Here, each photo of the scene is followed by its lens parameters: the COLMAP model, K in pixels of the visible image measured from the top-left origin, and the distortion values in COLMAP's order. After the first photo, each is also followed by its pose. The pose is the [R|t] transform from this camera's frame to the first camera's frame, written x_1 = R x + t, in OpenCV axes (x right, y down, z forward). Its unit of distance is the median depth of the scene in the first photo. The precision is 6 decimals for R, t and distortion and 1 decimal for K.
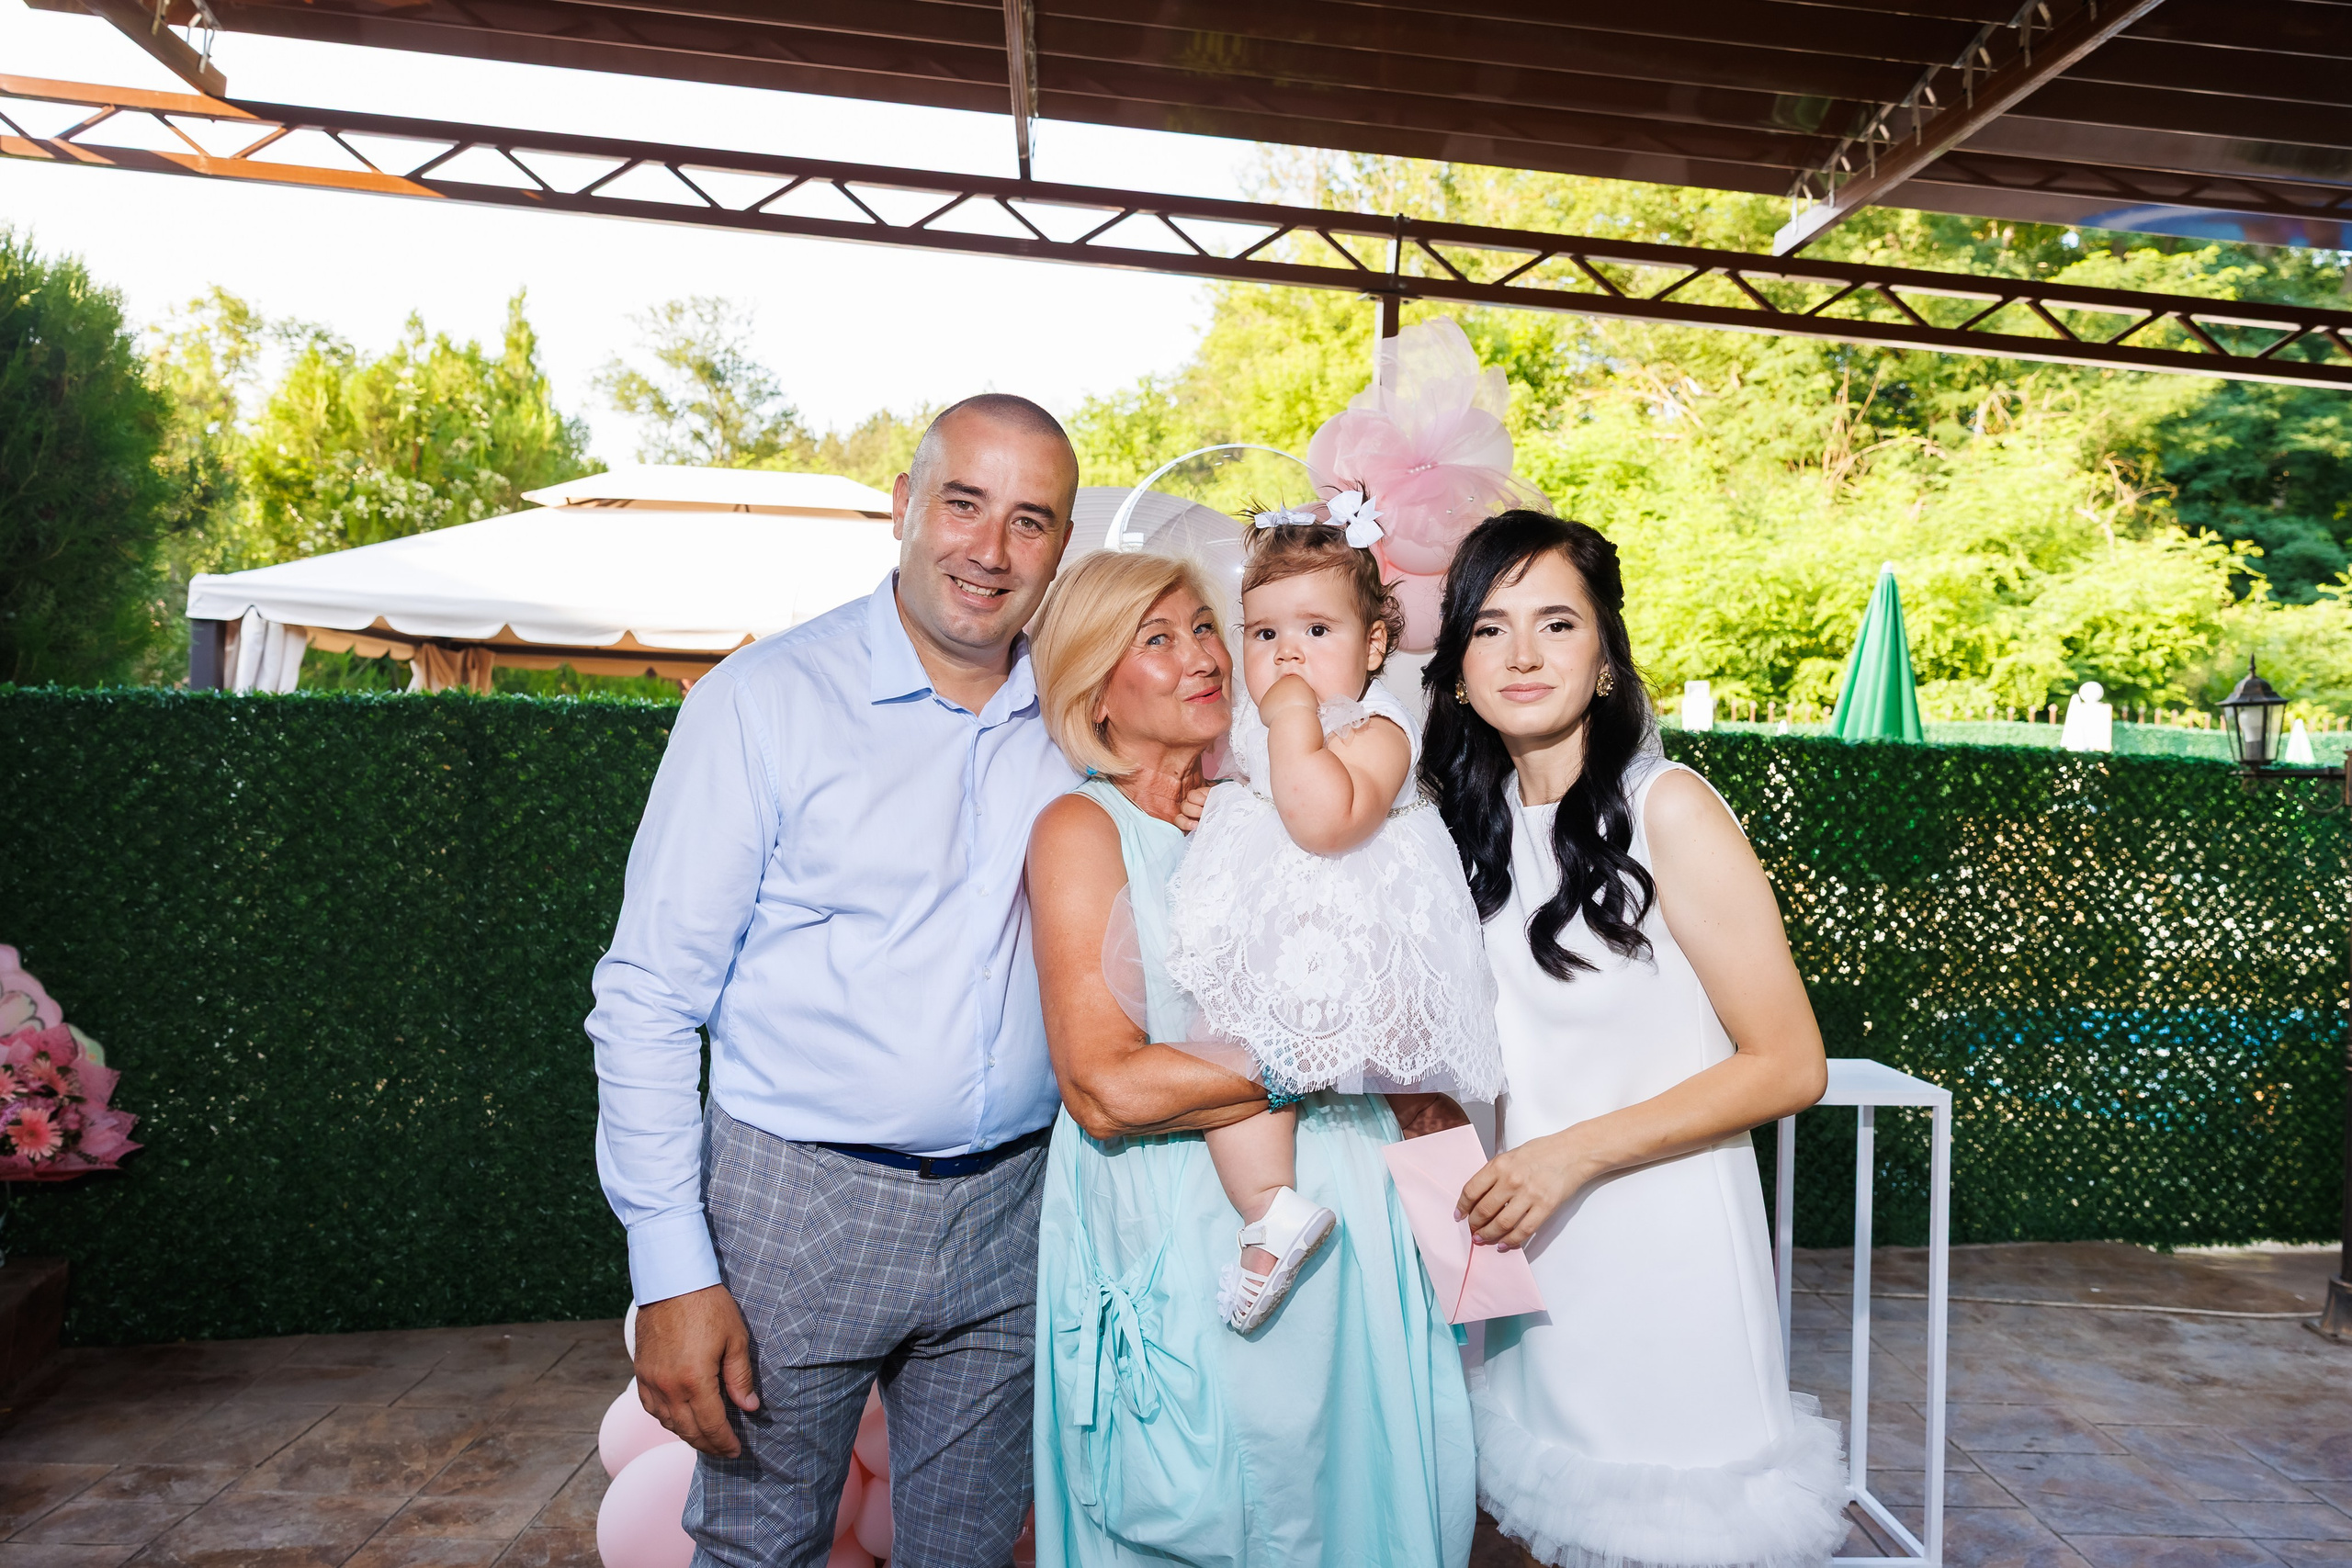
lens RADIAL K [[1570.5, 0, 1172.6], [0, 1570.5, 789.4], [0, 0, 1]] dist [0.004392, 0.002430]
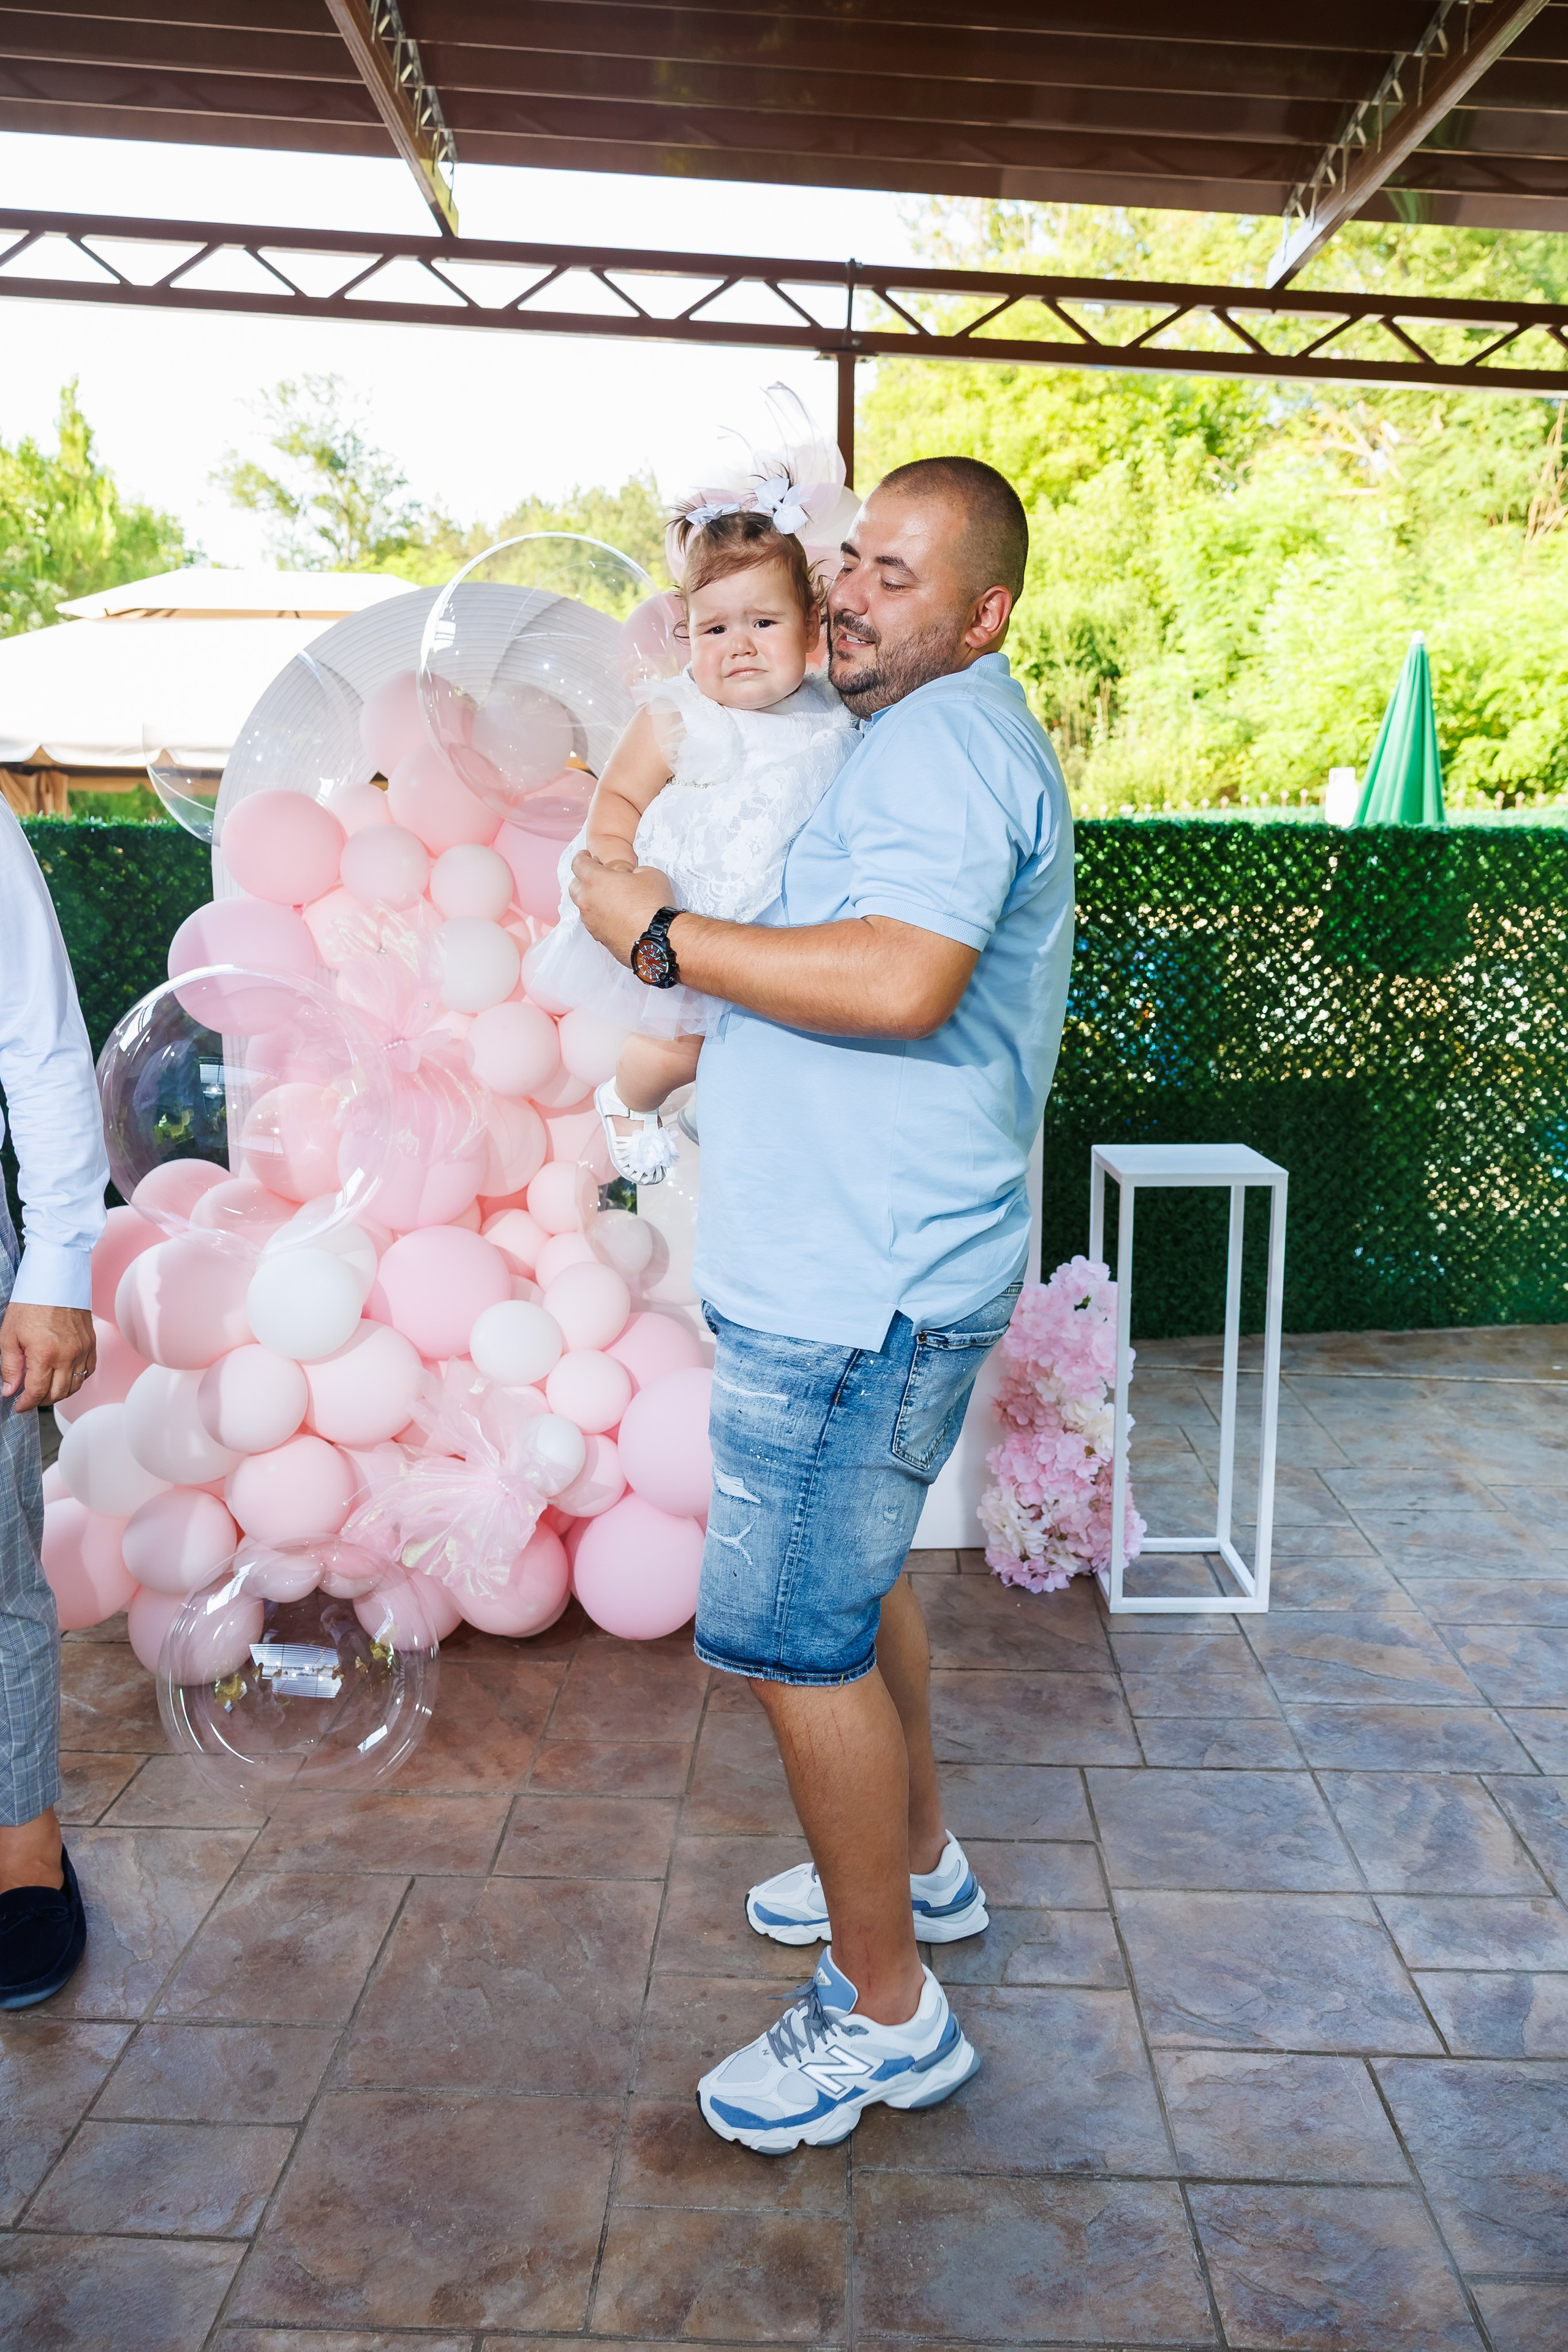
lens RADIAL K [[1601.0, 0, 785.9], [0, 1601.0, 1188.2], [0, 0, 1]] dist [0.014126, -0.004259]
pose [[0.998623, -0.018171, -0.049213, 0.120860], [0.026529, 0.984226, 0.174917, 0.005941], [0.045258, -0.175982, 0.983353, -0.027053]]
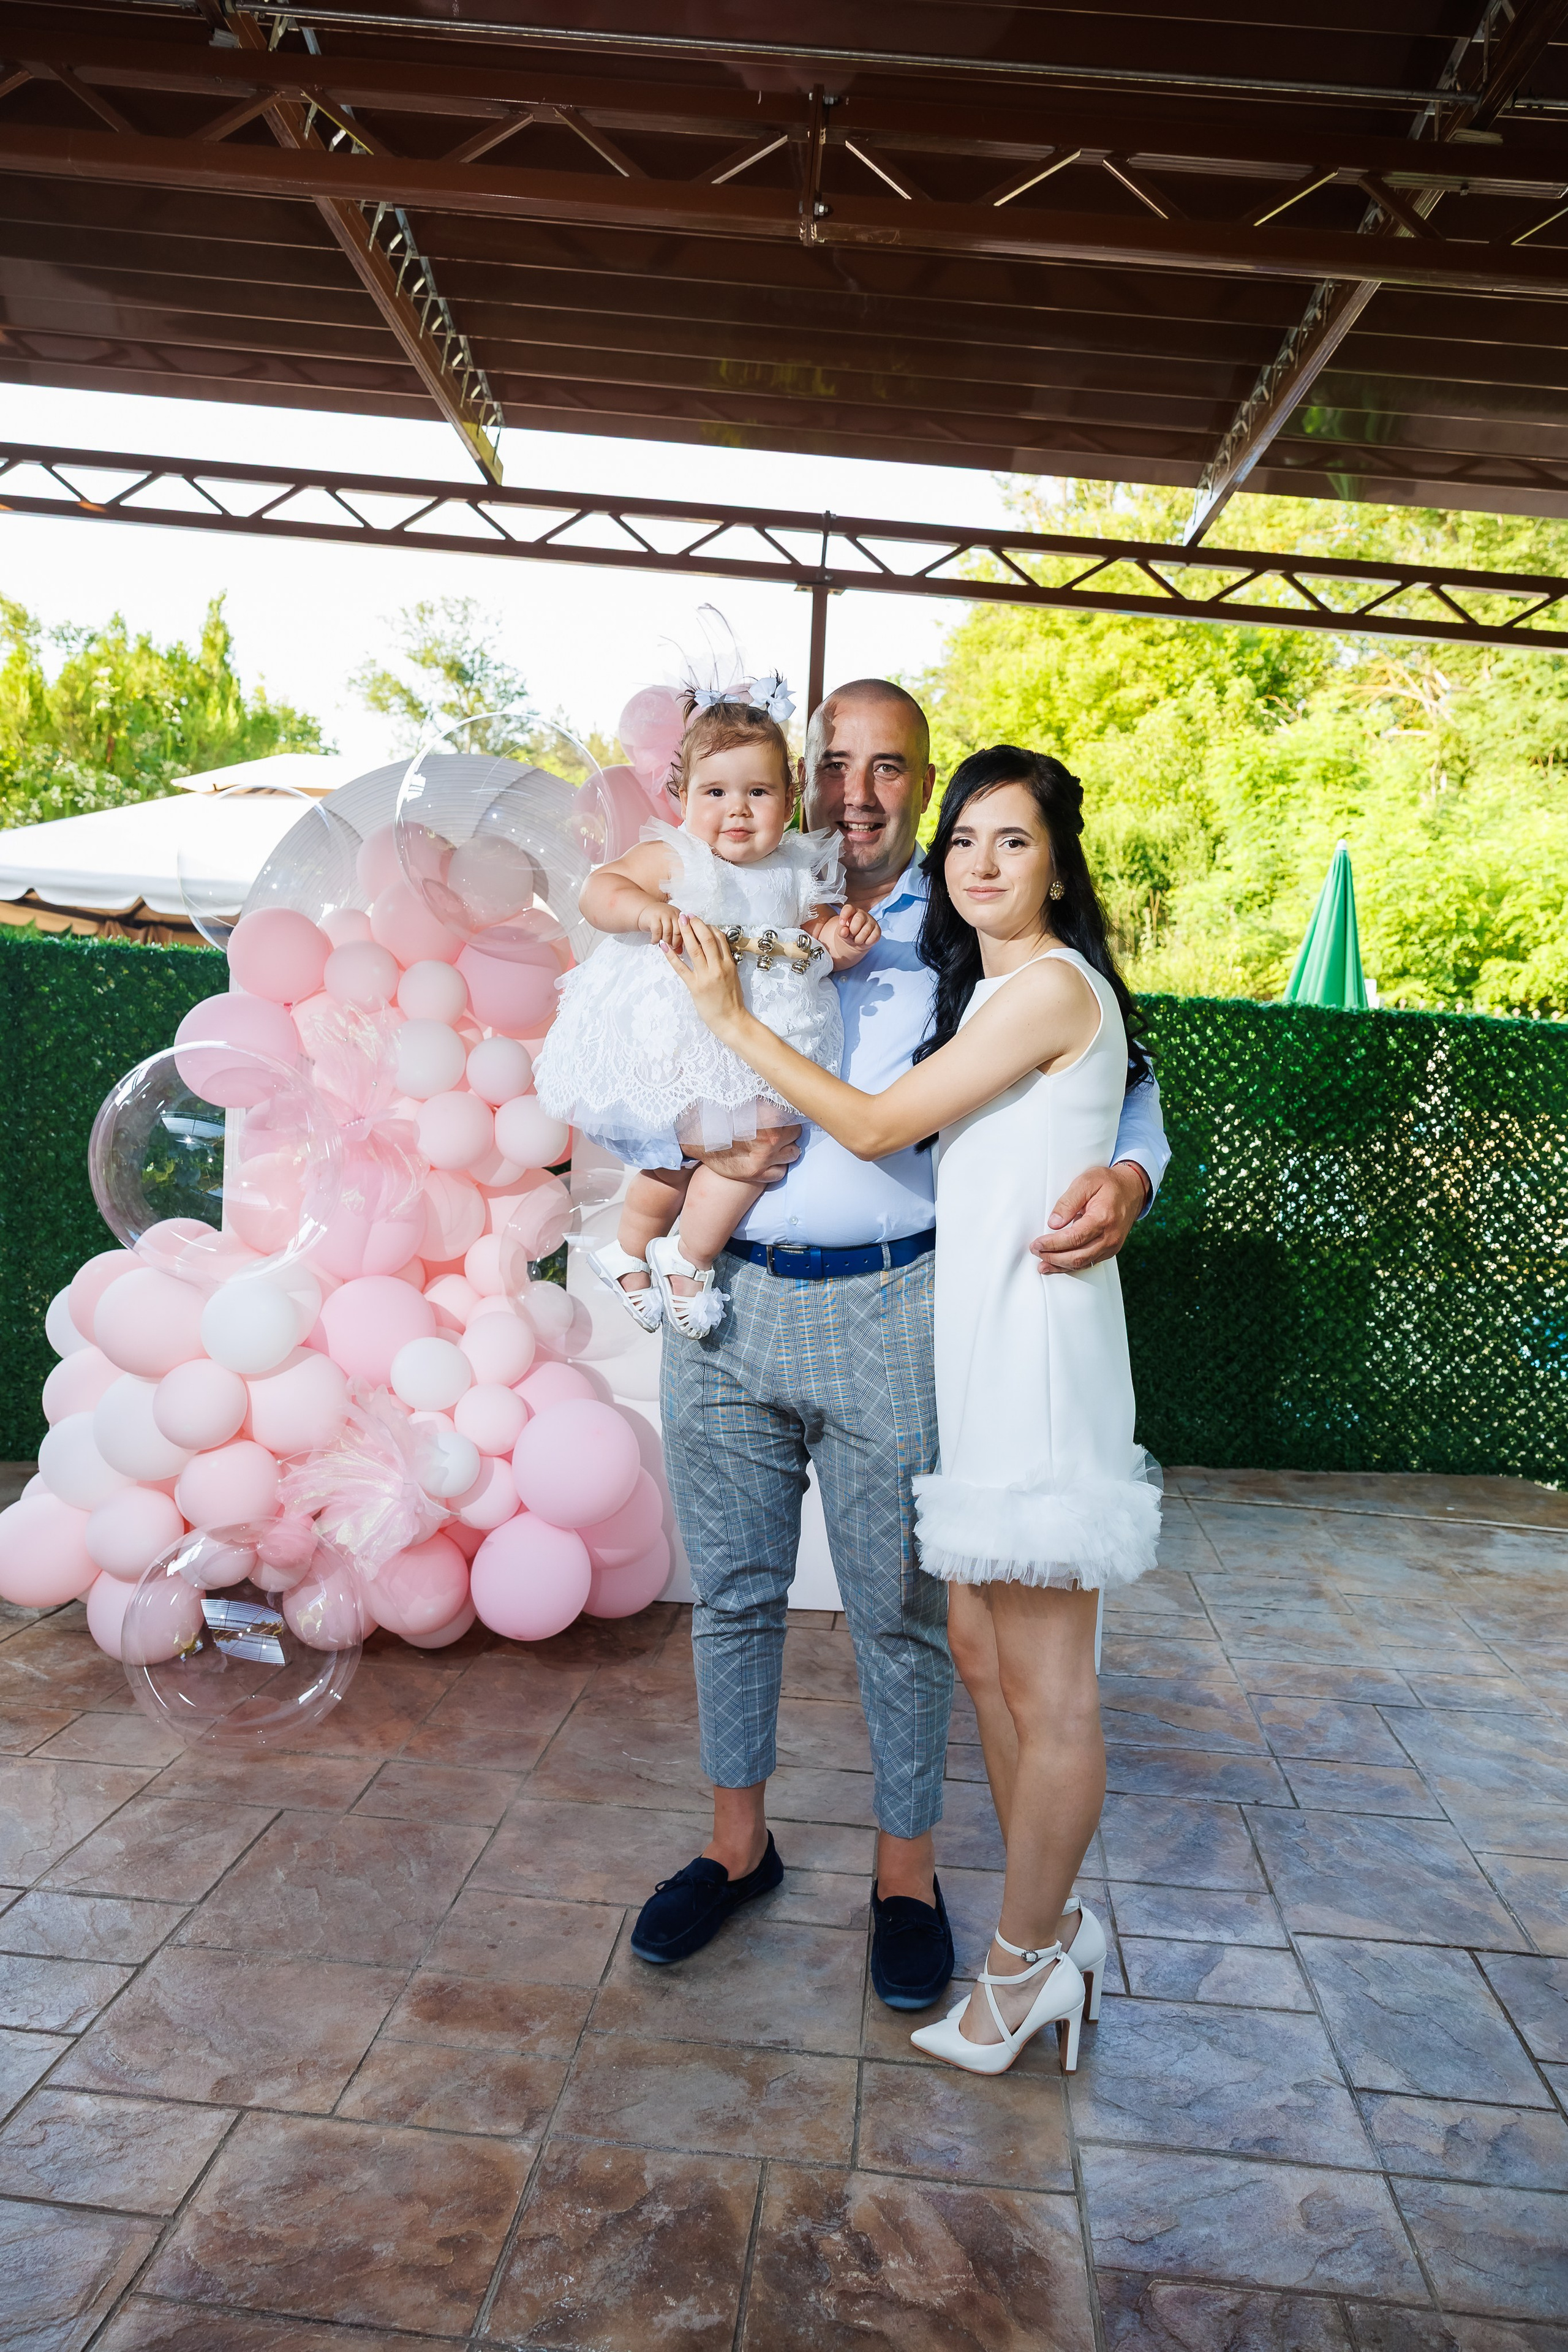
lens RADIAL K [[1577.1, 0, 784.5], [0, 1577.1, 1188.1], [0, 0, 1]] dist [0.005050, 0.000266]
pose [[0.994786, 0.026429, -0.098498, 0.199794], [-0.020781, 0.998104, 0.057935, 0.036808], [0.099842, -0.055586, 0.993449, -0.107398]]
